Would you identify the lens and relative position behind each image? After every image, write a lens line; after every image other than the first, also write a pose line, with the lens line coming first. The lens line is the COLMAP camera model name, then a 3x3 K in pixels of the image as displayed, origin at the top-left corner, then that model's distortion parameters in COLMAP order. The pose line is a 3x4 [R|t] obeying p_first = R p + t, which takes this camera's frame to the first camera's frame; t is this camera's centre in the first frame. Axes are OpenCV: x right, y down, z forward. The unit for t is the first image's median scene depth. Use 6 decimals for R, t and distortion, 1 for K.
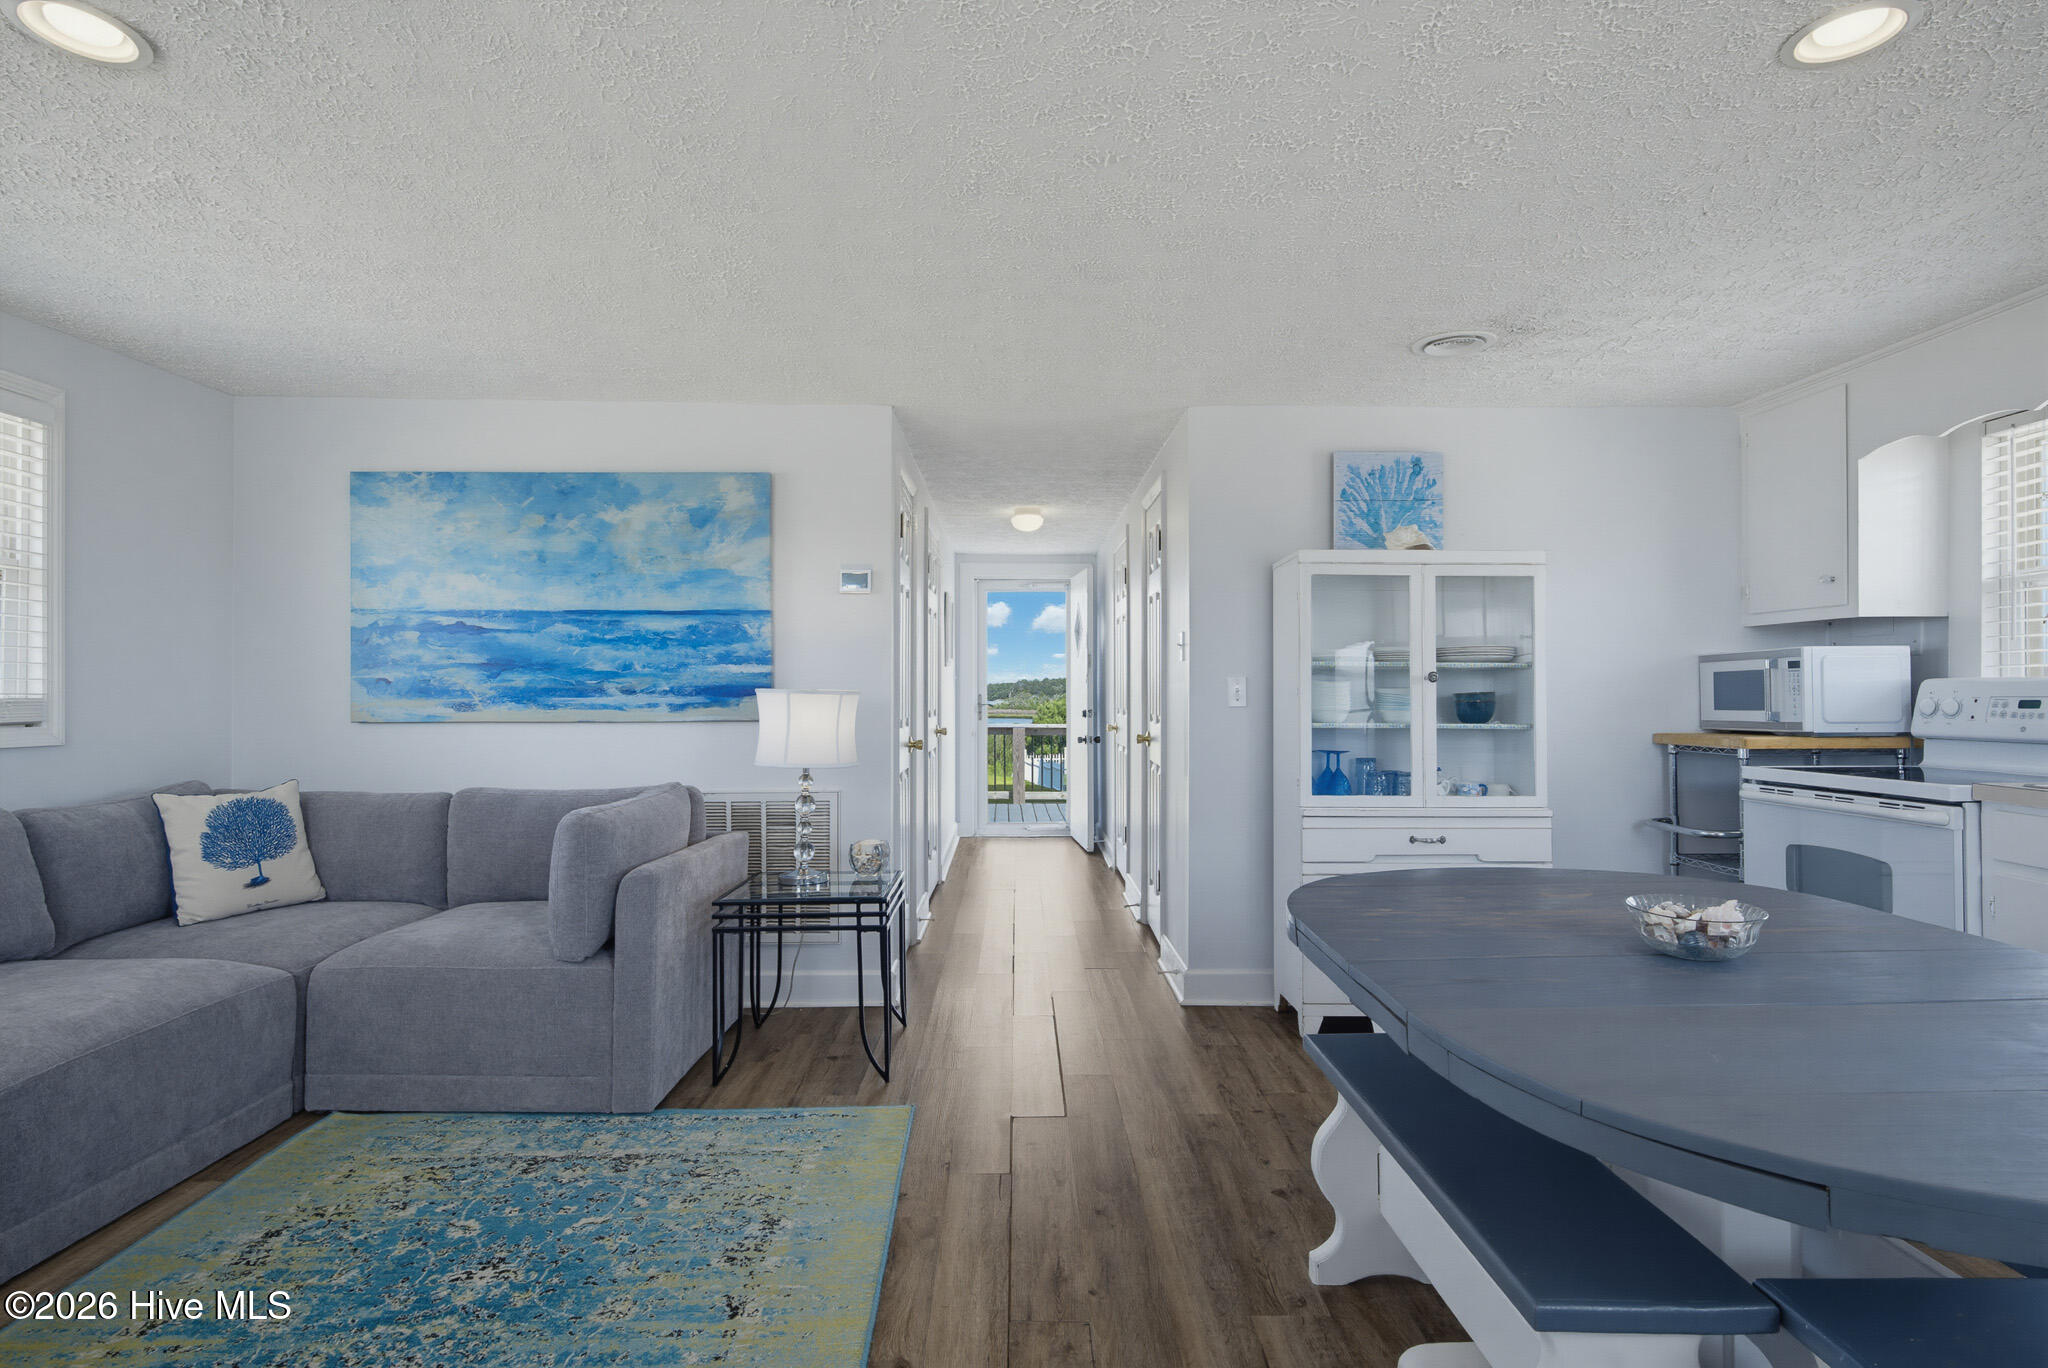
lens RADIAL K [[1046.9, 0, 1032.0], [0, 1046.9, 685.5], [0, 0, 1]] dist [0.009124, 0.000216]
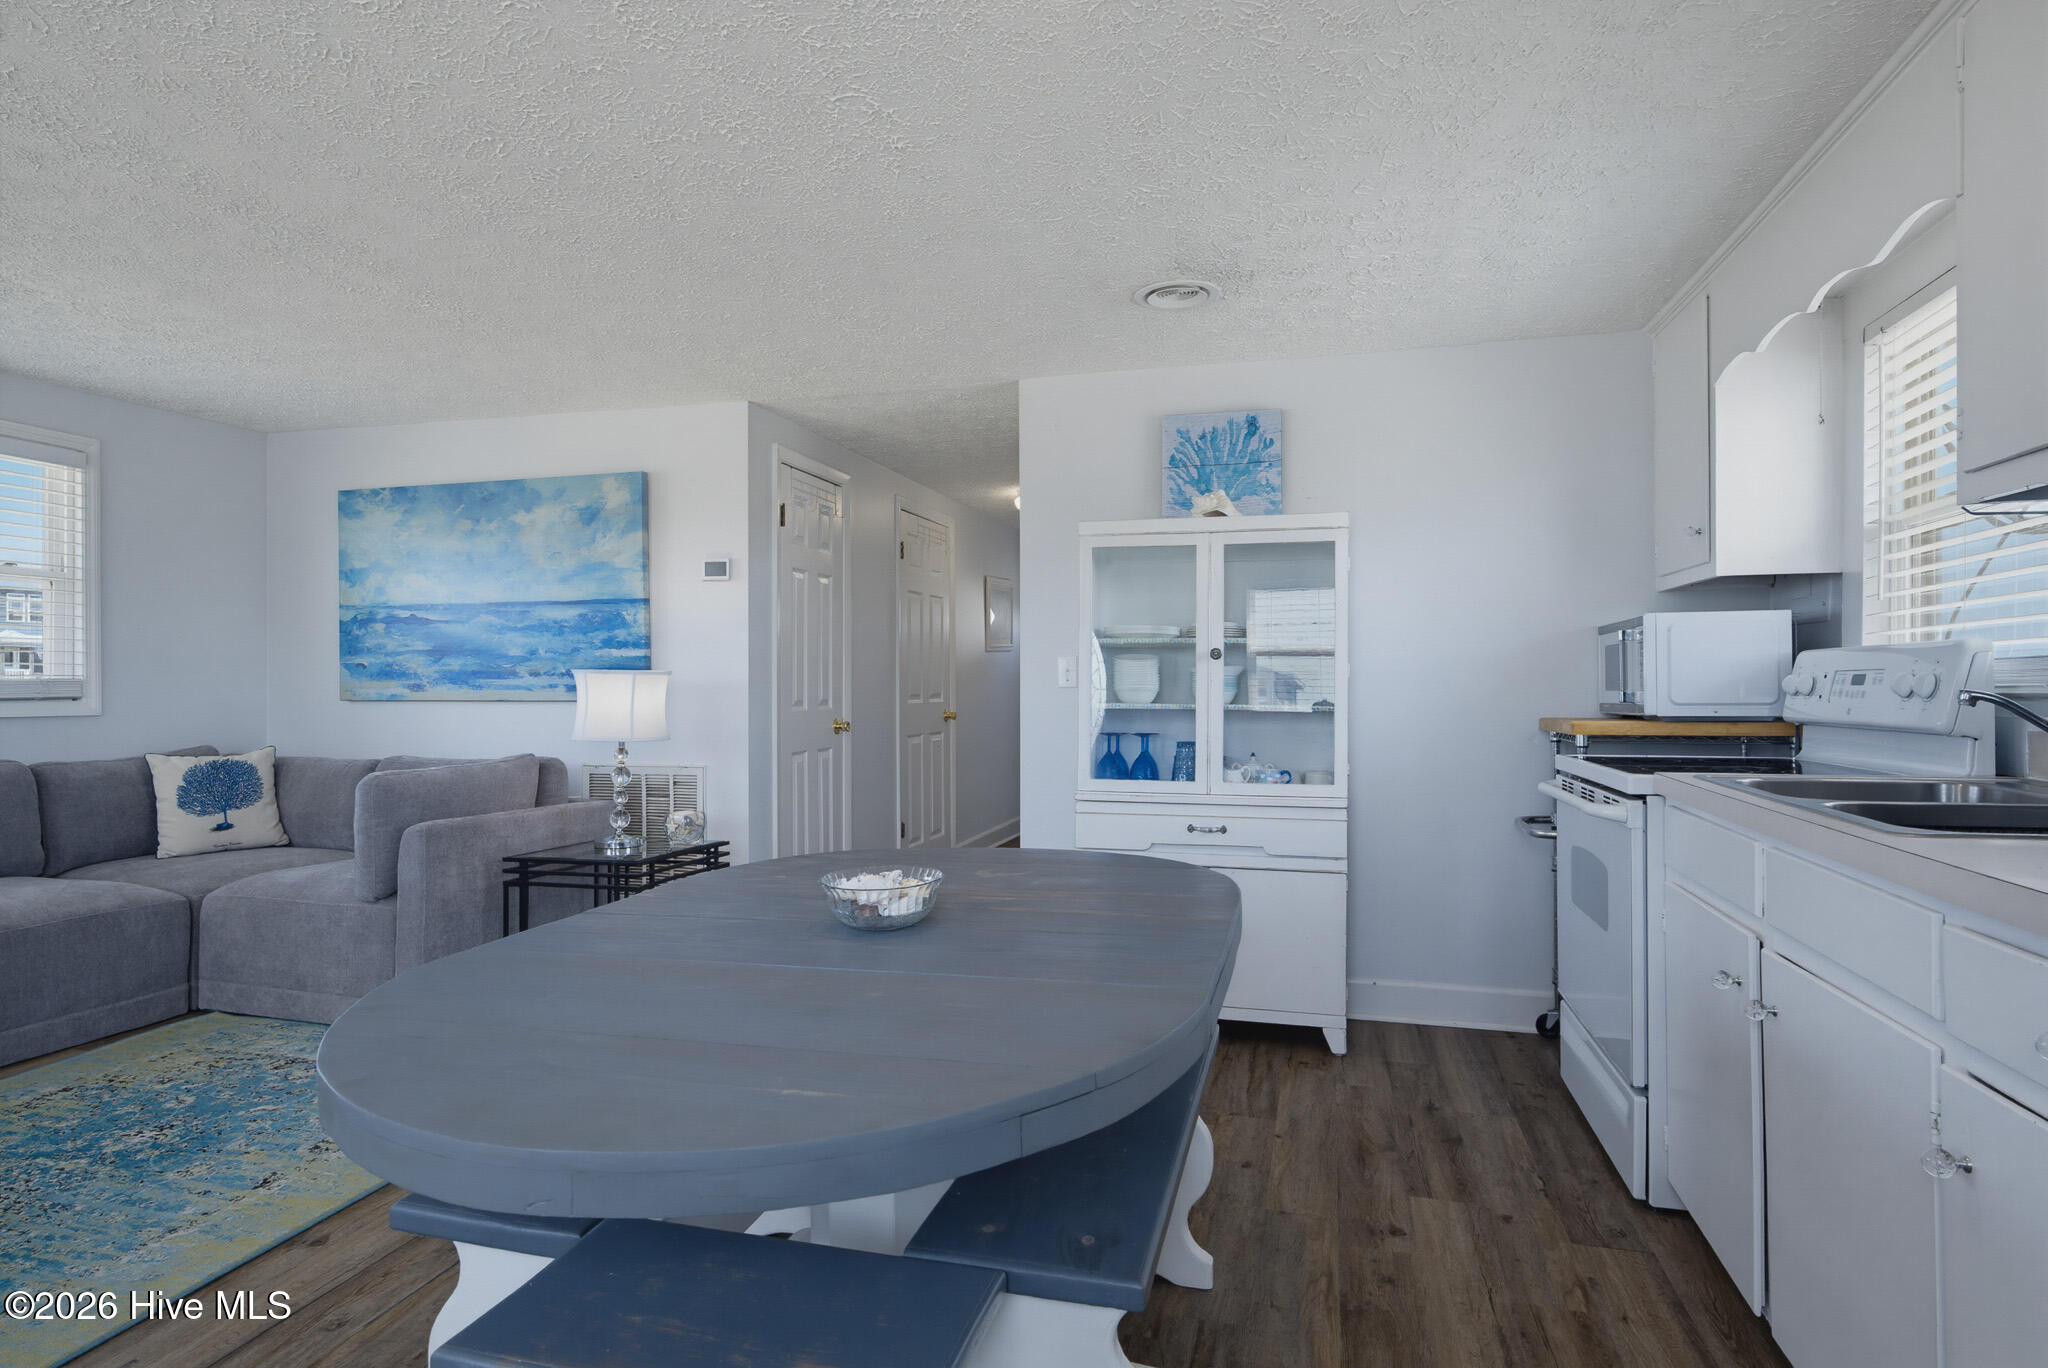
lens RADIAL K [[1086.9, 0, 1032.2], [0, 1086.9, 684.3], [0, 0, 1]] dist [0.001719, 0.000899]
pose [[0.960836, -0.001298, -0.277115, 0.490204], [0.003312, 0.999971, 0.006797, 0.011758], [0.277098, -0.007449, 0.960813, 0.031000]]
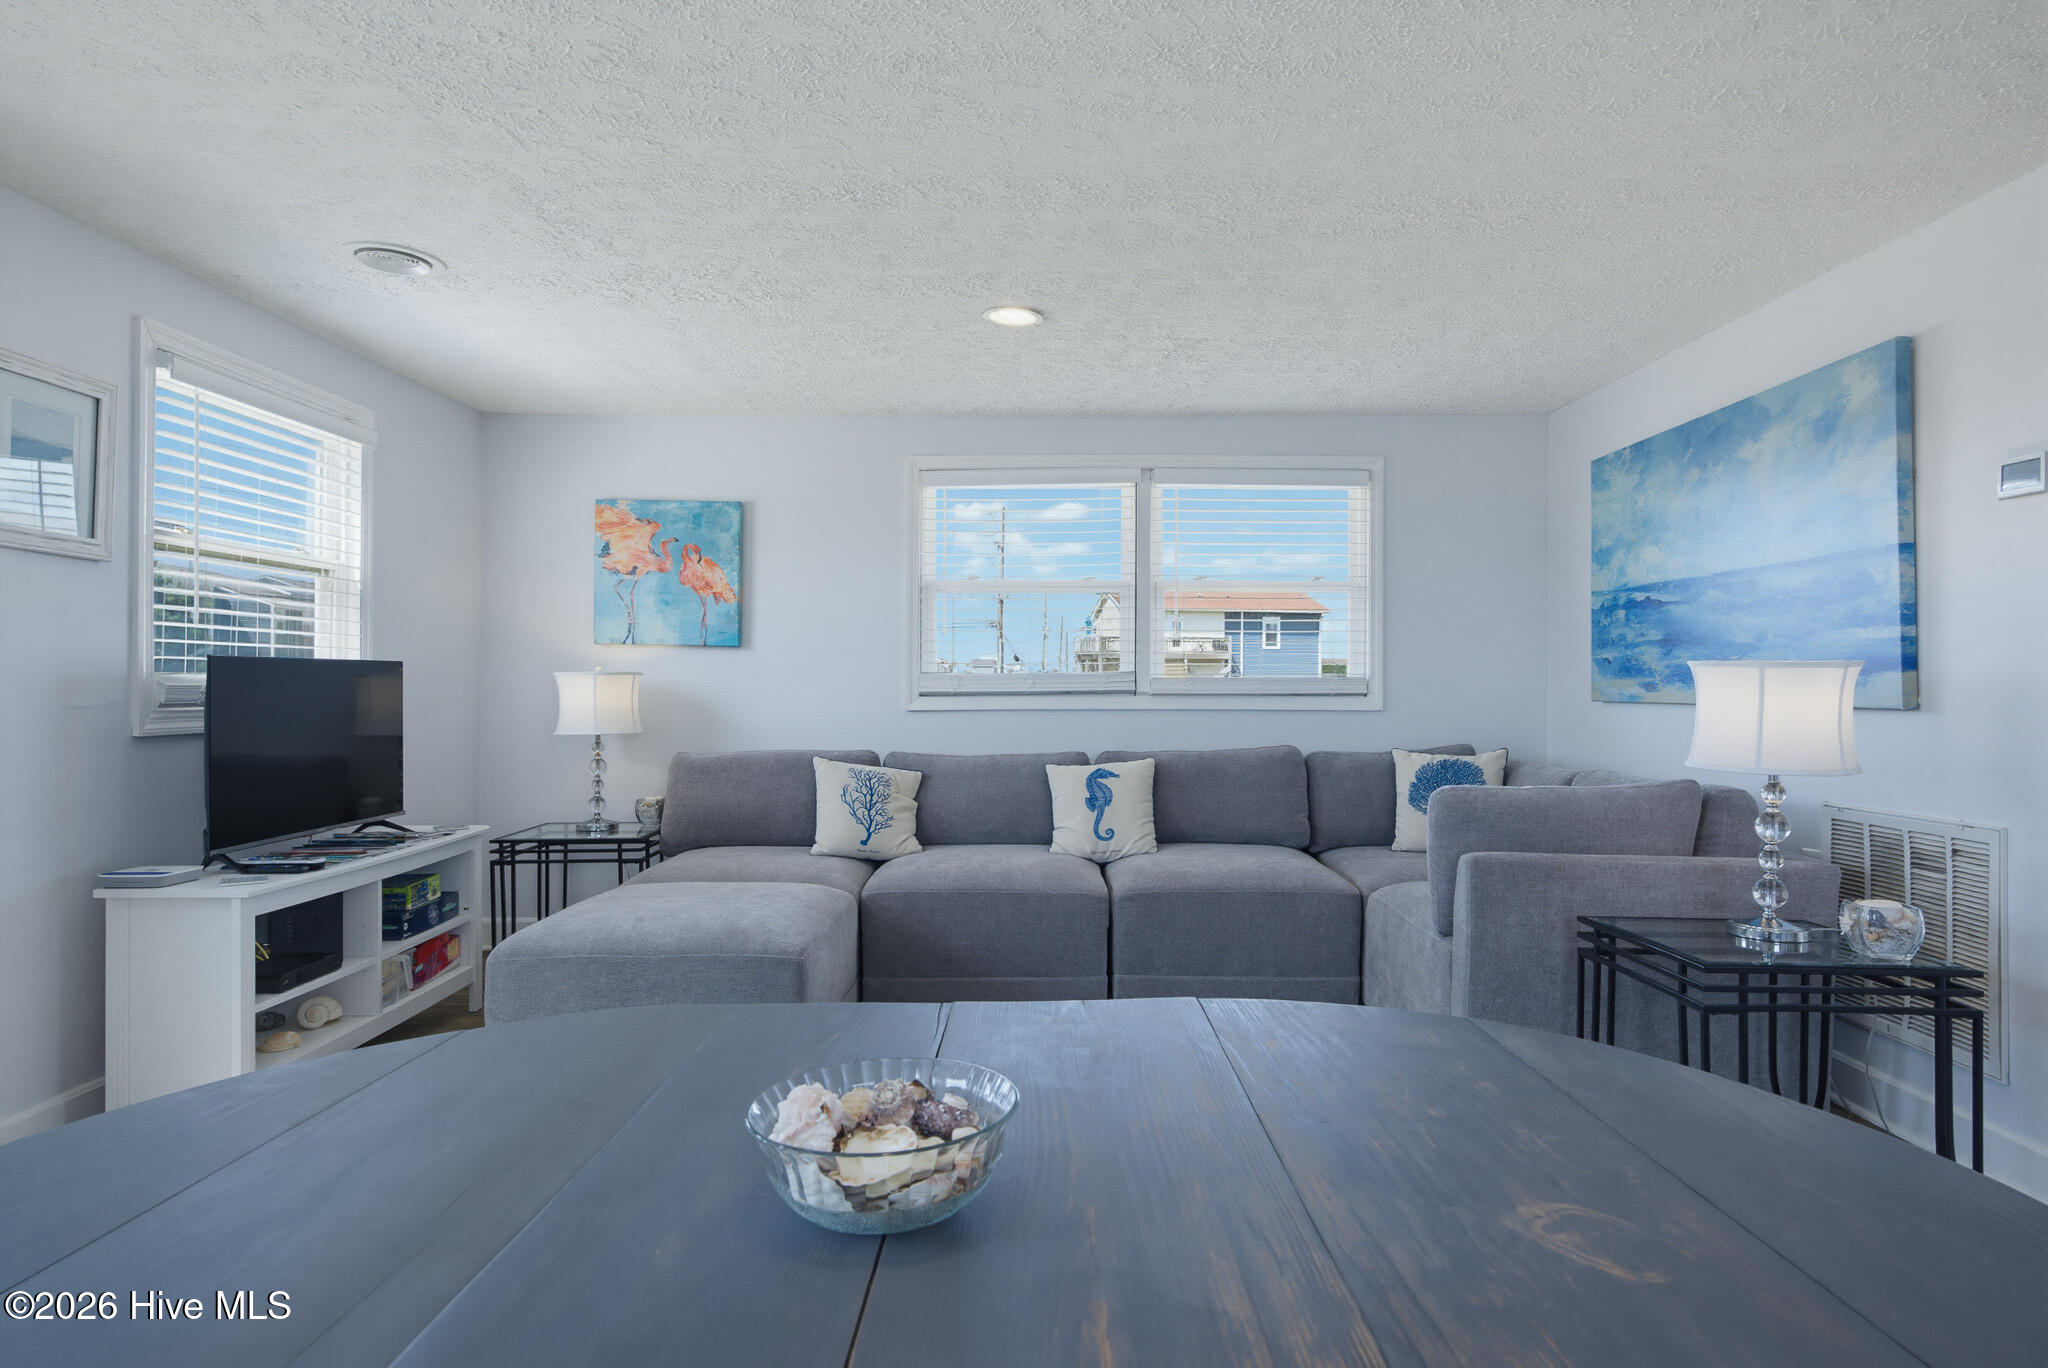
lens RADIAL K [[1128.5, 0, 1033.8], [0, 1128.5, 686.9], [0, 0, 1]] dist [0.005173, -0.000331]
pose [[-0.017348, 0.003770, -0.999842, 0.523714], [0.004810, 0.999982, 0.003687, 0.015319], [0.999838, -0.004745, -0.017366, 0.504215]]
